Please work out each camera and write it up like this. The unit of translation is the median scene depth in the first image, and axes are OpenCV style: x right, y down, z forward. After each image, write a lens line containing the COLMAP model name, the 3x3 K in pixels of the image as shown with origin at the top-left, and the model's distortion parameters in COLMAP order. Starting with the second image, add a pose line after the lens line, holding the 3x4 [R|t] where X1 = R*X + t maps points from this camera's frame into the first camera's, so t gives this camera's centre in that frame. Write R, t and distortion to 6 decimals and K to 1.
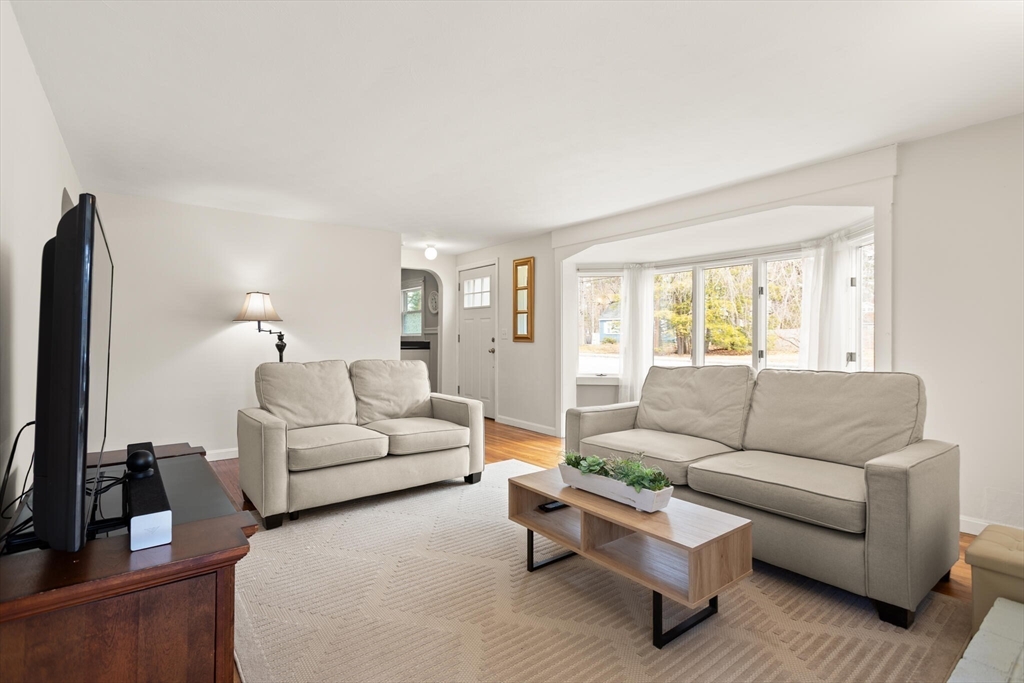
lens RADIAL K [[488.4, 0, 511.6], [0, 488.4, 338.0], [0, 0, 1]] dist [-0.005875, 0.001302]
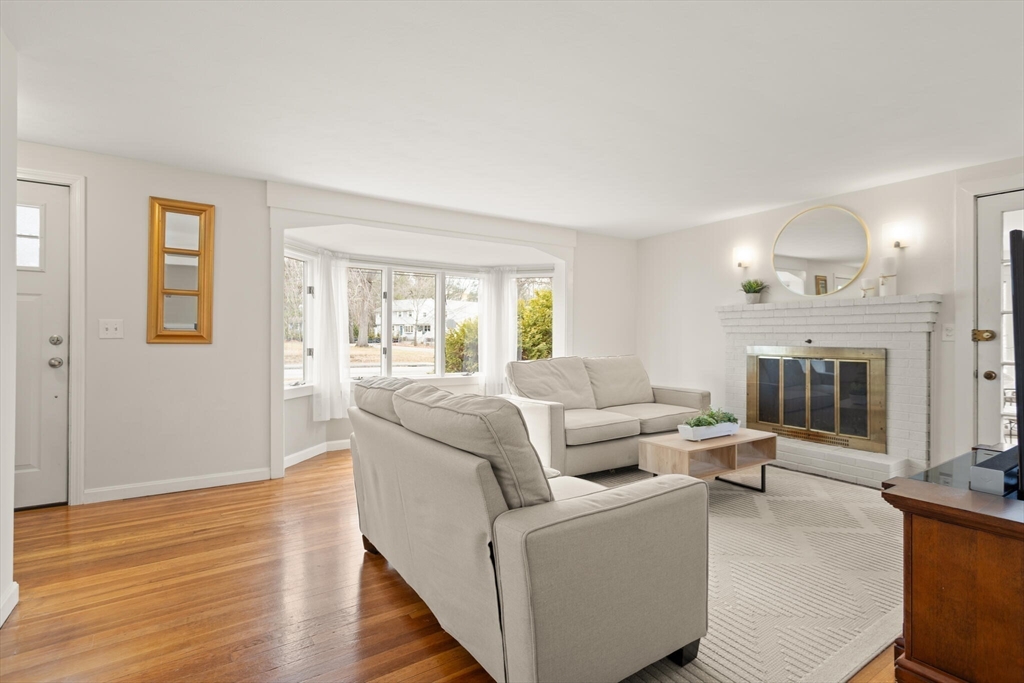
lens RADIAL K [[488.4, 0, 513.0], [0, 488.4, 339.1], [0, 0, 1]] dist [-0.005875, 0.001302]
pose [[0.075359, -0.004681, 0.997145, -0.551578], [-0.003603, 0.999981, 0.004966, -0.001587], [-0.997150, -0.003967, 0.075341, 0.582022]]
